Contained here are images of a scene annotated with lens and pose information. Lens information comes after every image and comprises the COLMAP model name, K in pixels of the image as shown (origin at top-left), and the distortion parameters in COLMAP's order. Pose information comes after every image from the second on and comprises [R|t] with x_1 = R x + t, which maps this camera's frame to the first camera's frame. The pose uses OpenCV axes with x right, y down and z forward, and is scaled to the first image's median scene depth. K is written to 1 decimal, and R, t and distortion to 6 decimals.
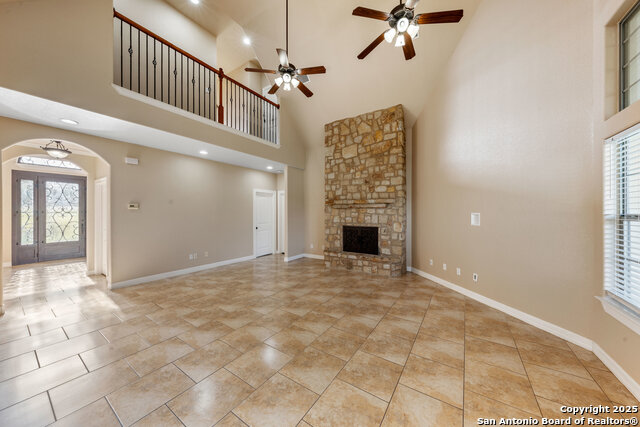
lens RADIAL K [[217.9, 0, 323.4], [0, 217.9, 212.8], [0, 0, 1]] dist [-0.000393, -0.000079]
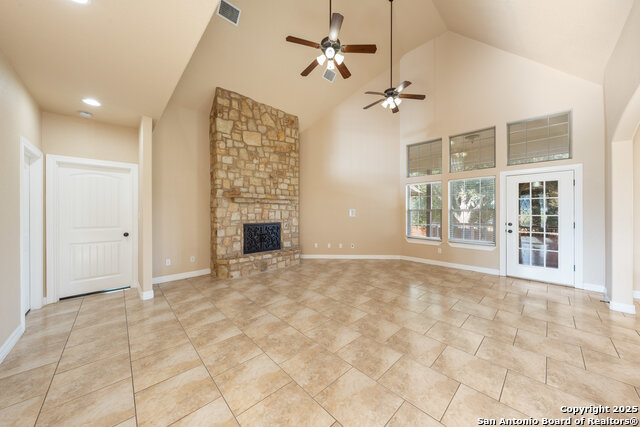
lens RADIAL K [[217.9, 0, 320.8], [0, 217.9, 211.7], [0, 0, 1]] dist [-0.000393, -0.000079]
pose [[0.223921, 0.004703, 0.974596, -0.738927], [0.000940, 0.999987, -0.005042, 0.020126], [-0.974607, 0.002045, 0.223913, 0.594940]]
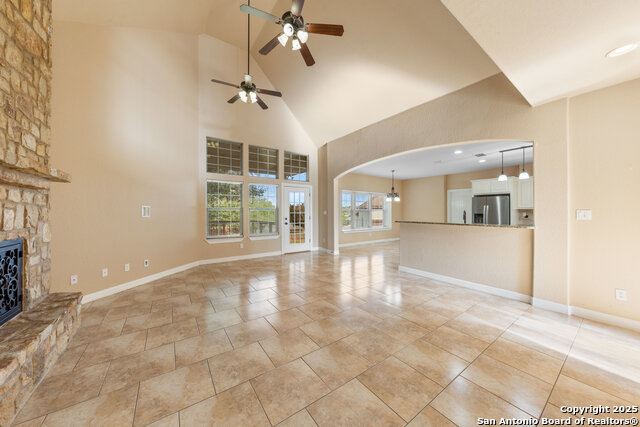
lens RADIAL K [[217.9, 0, 321.9], [0, 217.9, 210.9], [0, 0, 1]] dist [-0.000393, -0.000079]
pose [[-0.932814, 0.003216, 0.360343, -0.389869], [0.003219, 0.999995, -0.000591, 0.020640], [-0.360343, 0.000609, -0.932820, 1.199630]]
